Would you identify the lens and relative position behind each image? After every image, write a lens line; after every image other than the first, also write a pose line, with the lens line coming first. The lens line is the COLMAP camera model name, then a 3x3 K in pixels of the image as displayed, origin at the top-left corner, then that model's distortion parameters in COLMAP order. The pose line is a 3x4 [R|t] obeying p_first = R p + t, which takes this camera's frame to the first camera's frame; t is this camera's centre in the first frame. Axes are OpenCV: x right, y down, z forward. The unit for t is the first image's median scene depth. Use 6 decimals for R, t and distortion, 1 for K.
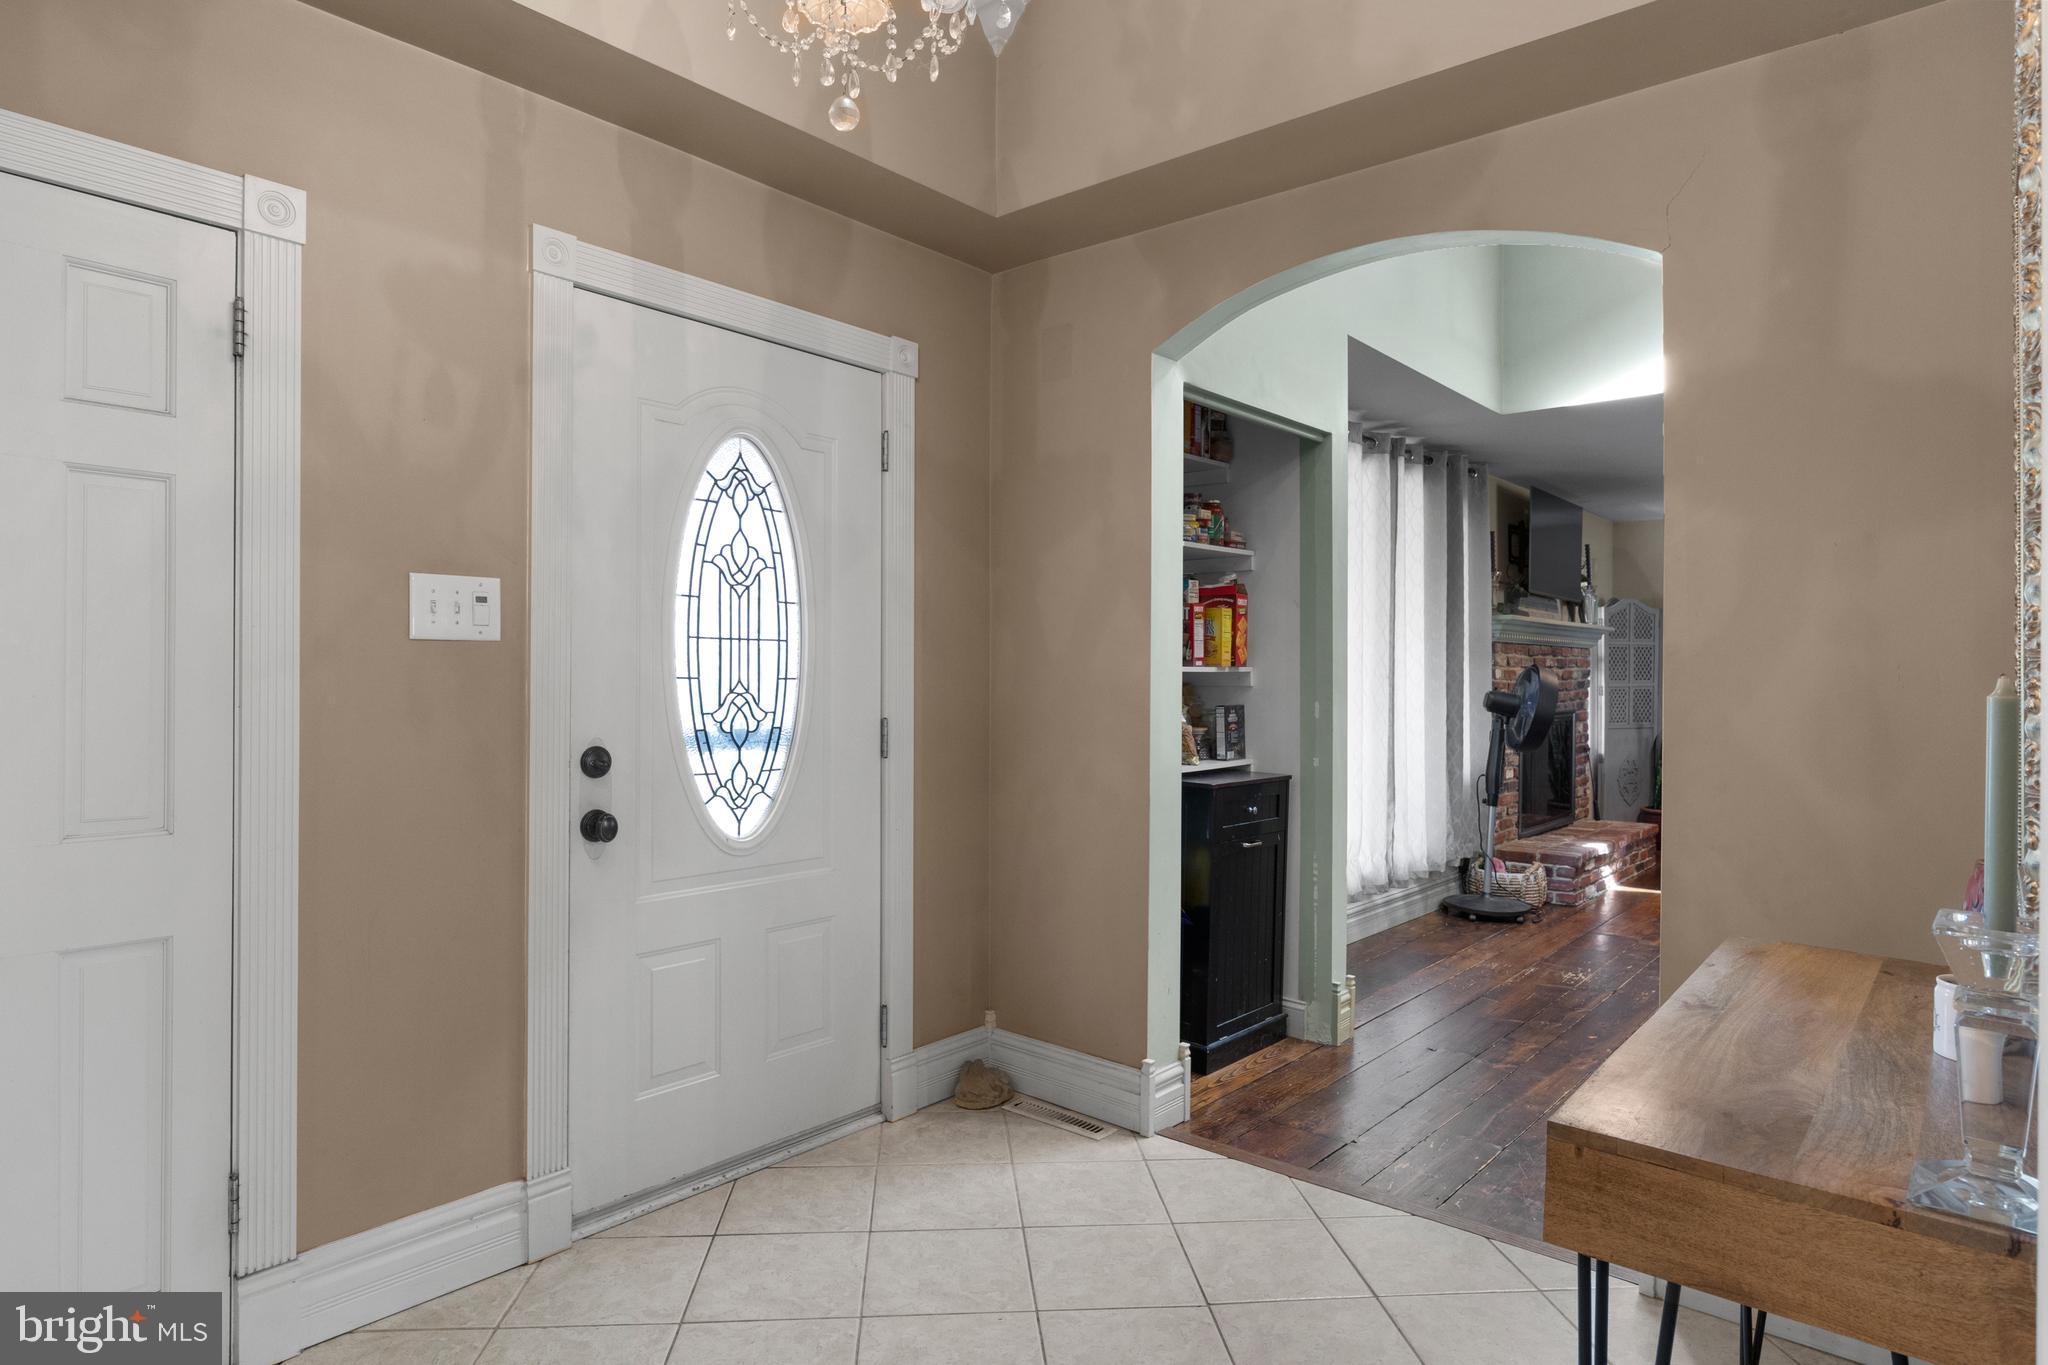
lens RADIAL K [[1153.2, 0, 1013.4], [0, 1153.2, 678.4], [0, 0, 1]] dist [0.000061, -0.000523]
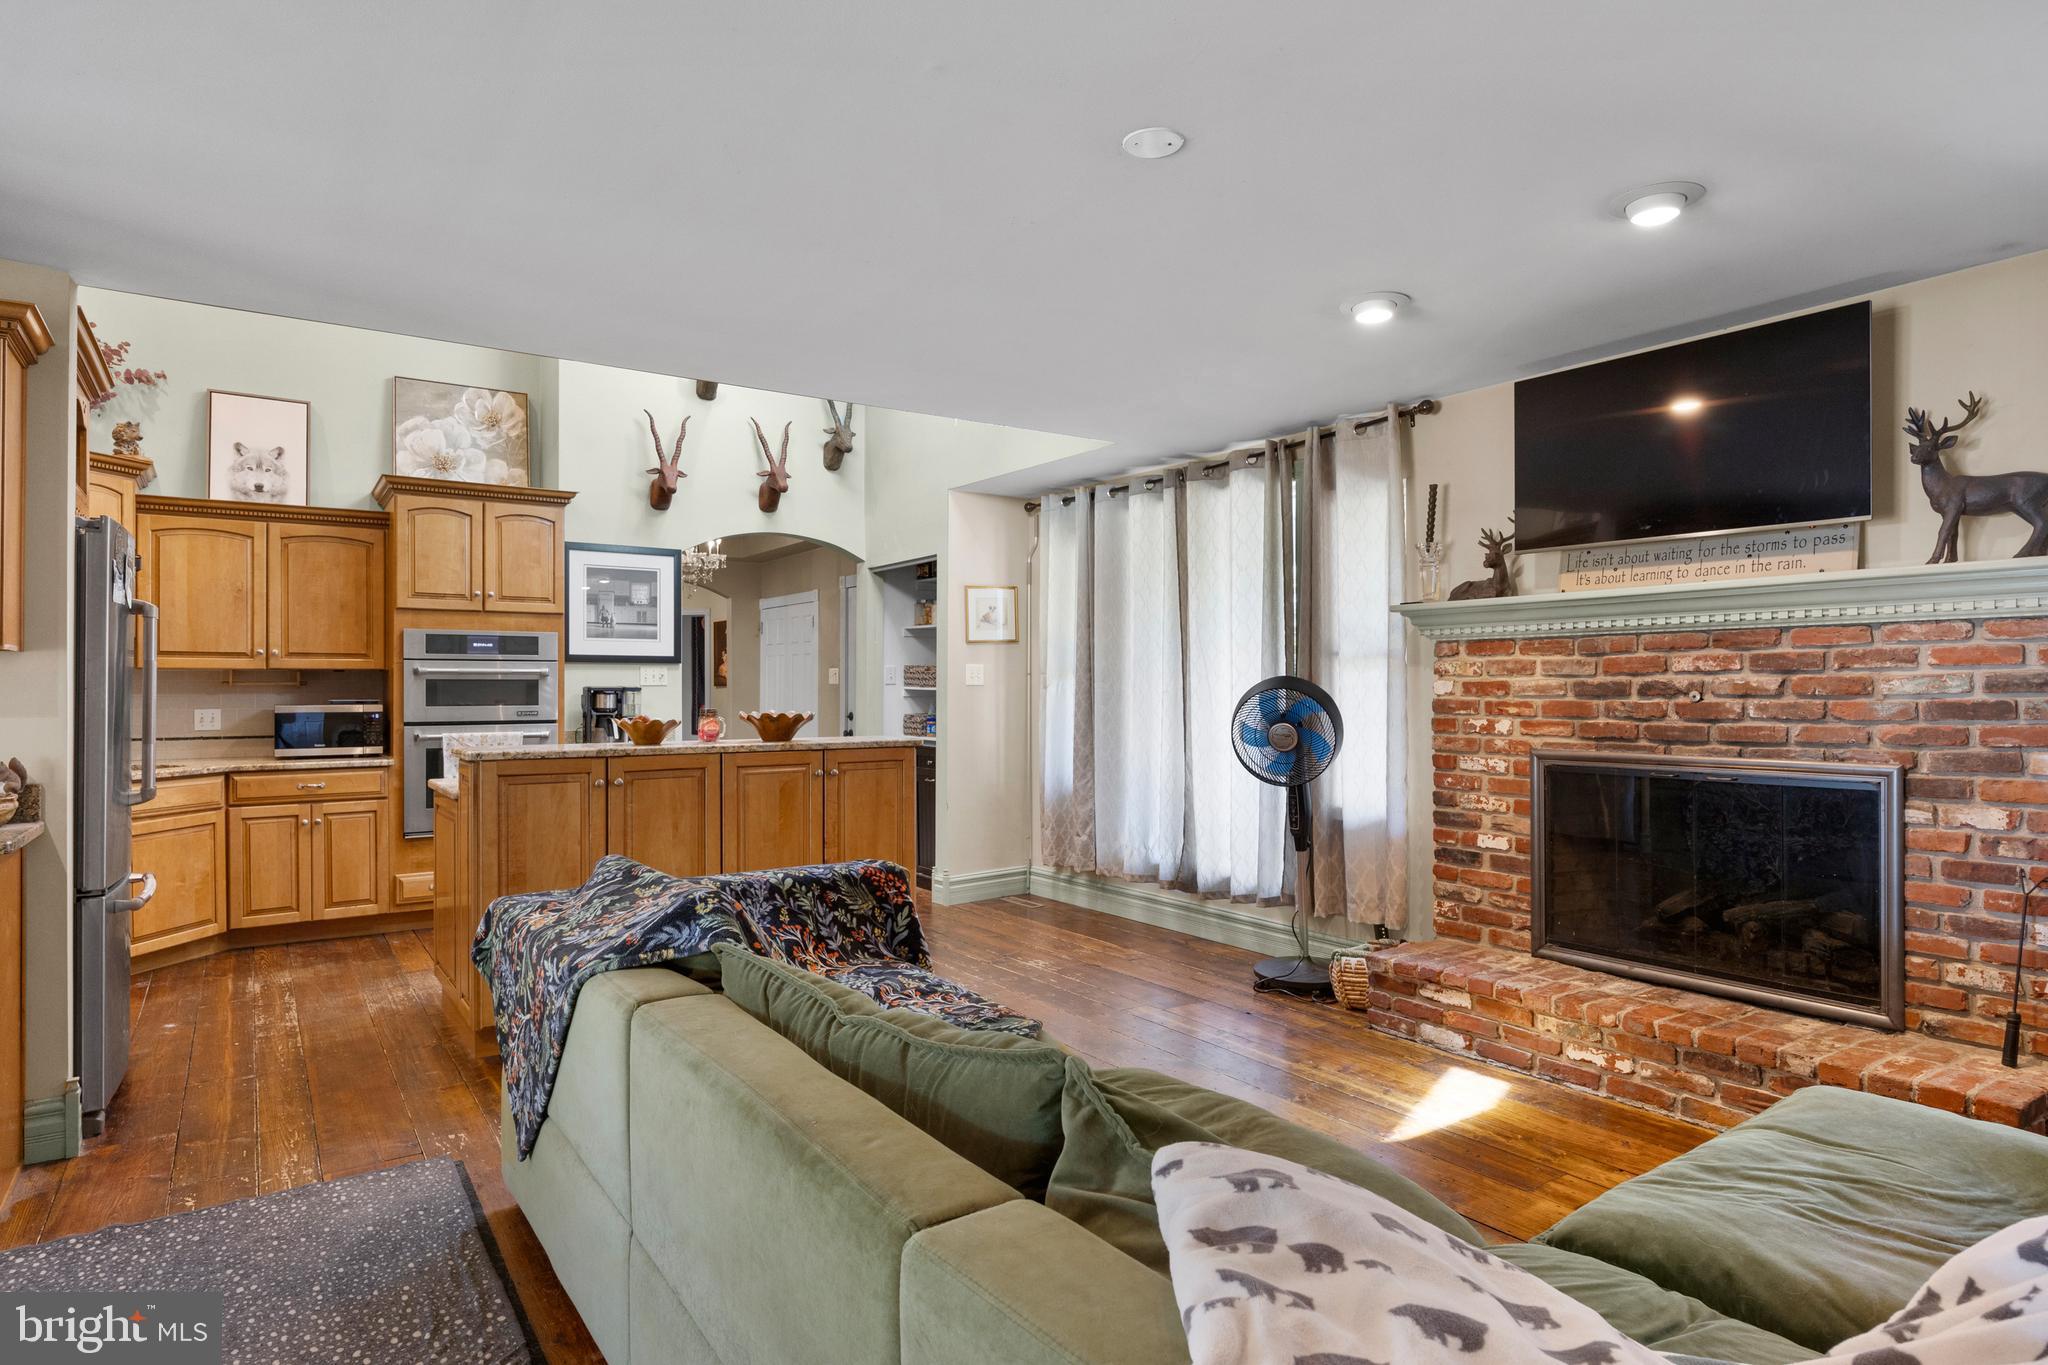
lens RADIAL K [[1126.2, 0, 1024.0], [0, 1126.2, 682.5], [0, 0, 1]] dist [-0.005364, -0.000482]
pose [[-0.246005, -0.008891, -0.969228, 0.956061], [-0.001008, 0.999960, -0.008917, -0.000473], [0.969268, -0.001217, -0.246004, 0.776751]]
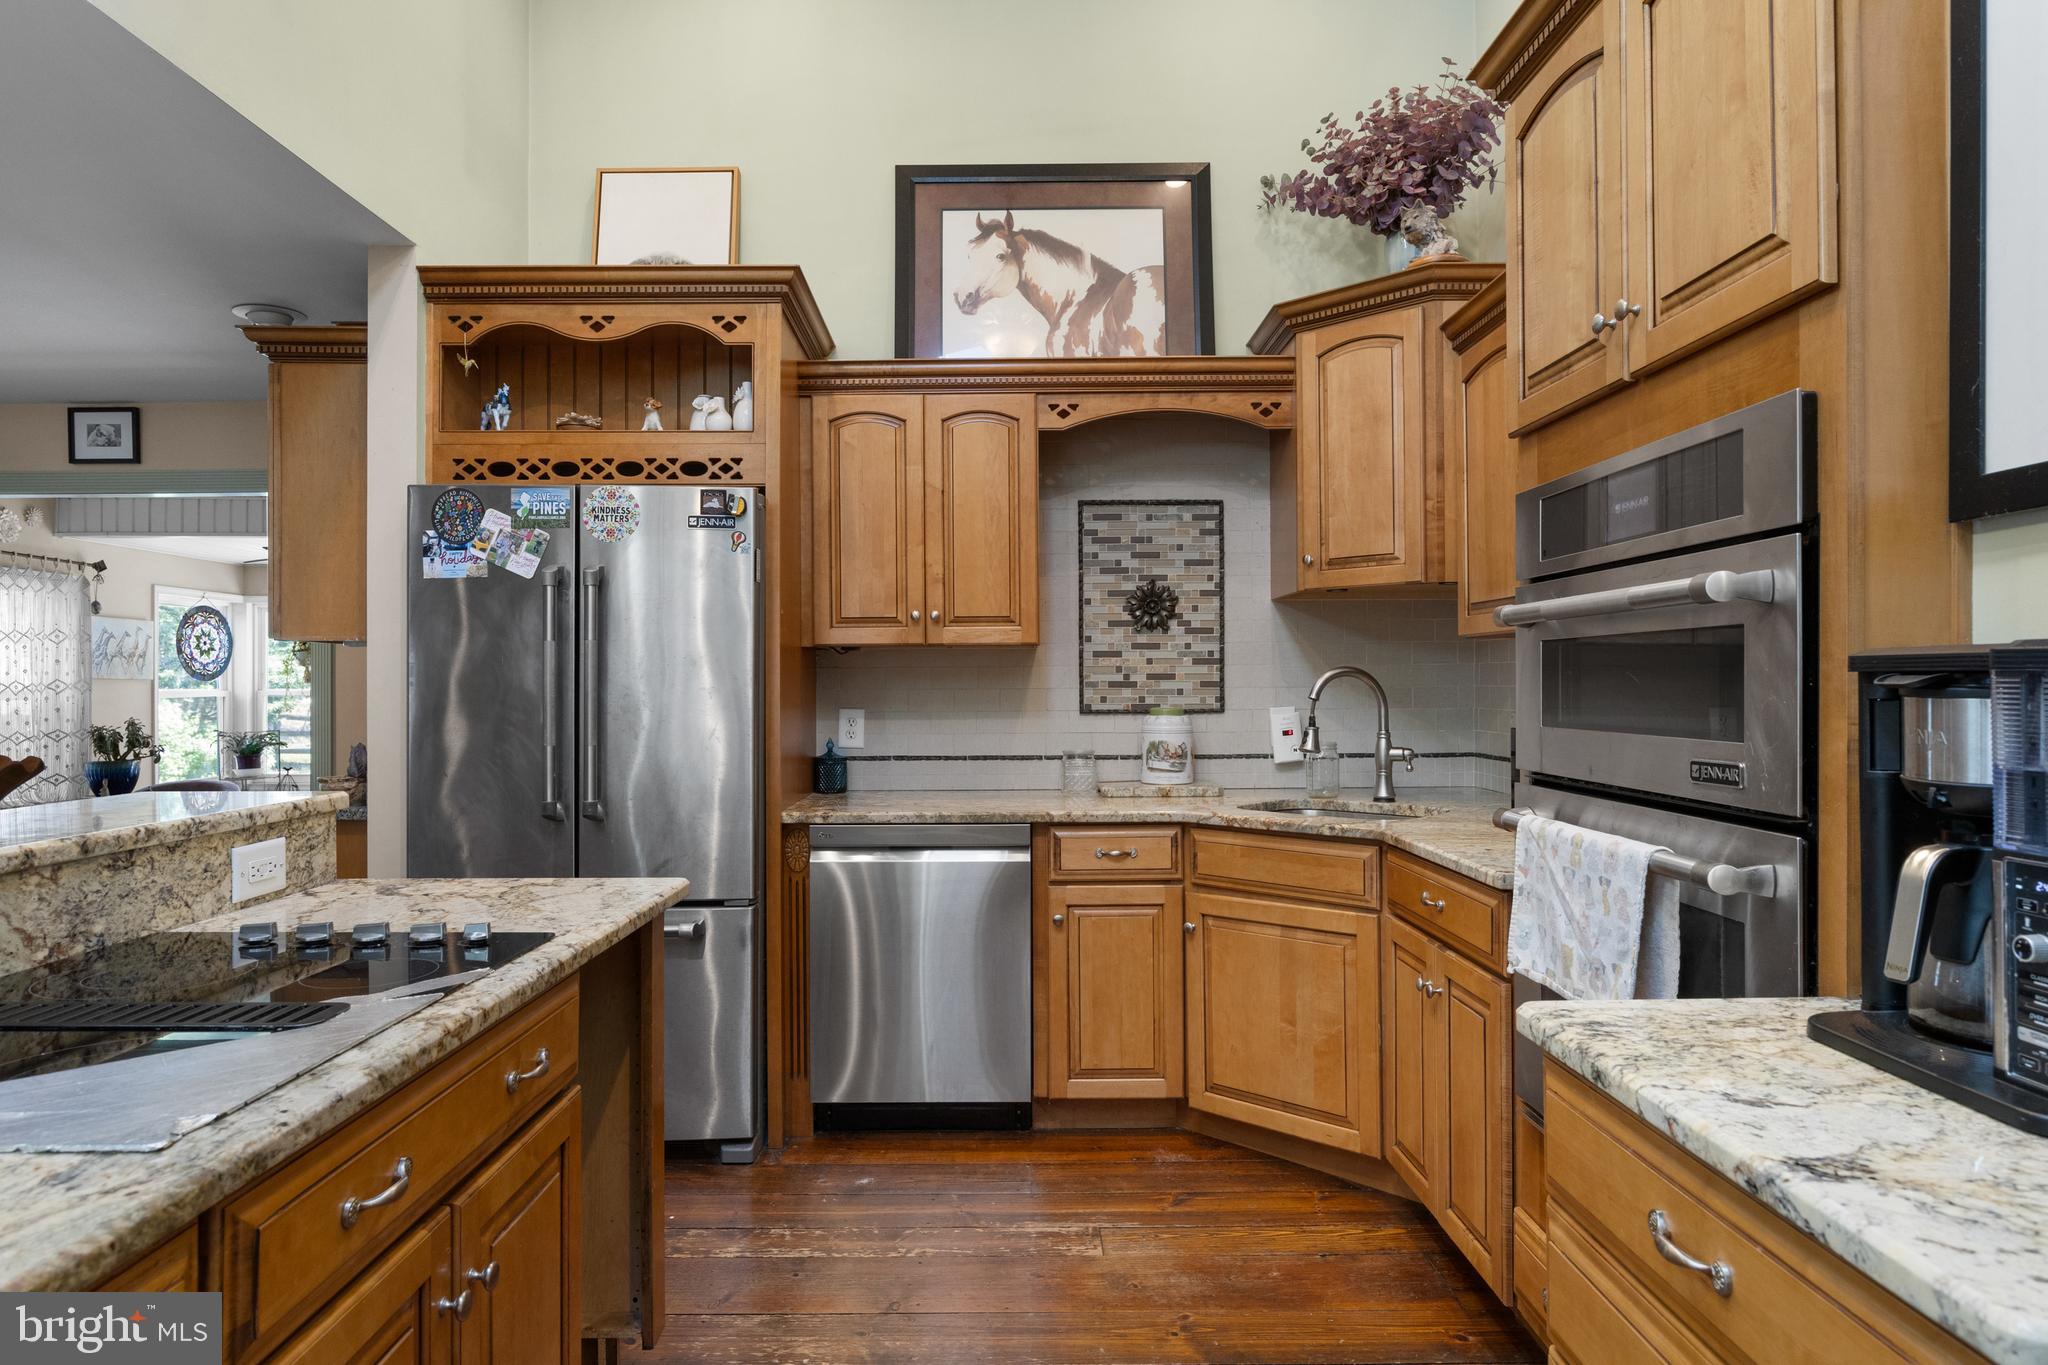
lens RADIAL K [[1190.0, 0, 1023.4], [0, 1190.0, 684.5], [0, 0, 1]] dist [-0.009261, -0.000412]
pose [[-0.662249, -0.004647, 0.749269, 0.209651], [-0.000516, 0.999983, 0.005745, -0.000871], [-0.749284, 0.003418, -0.662240, 0.455659]]
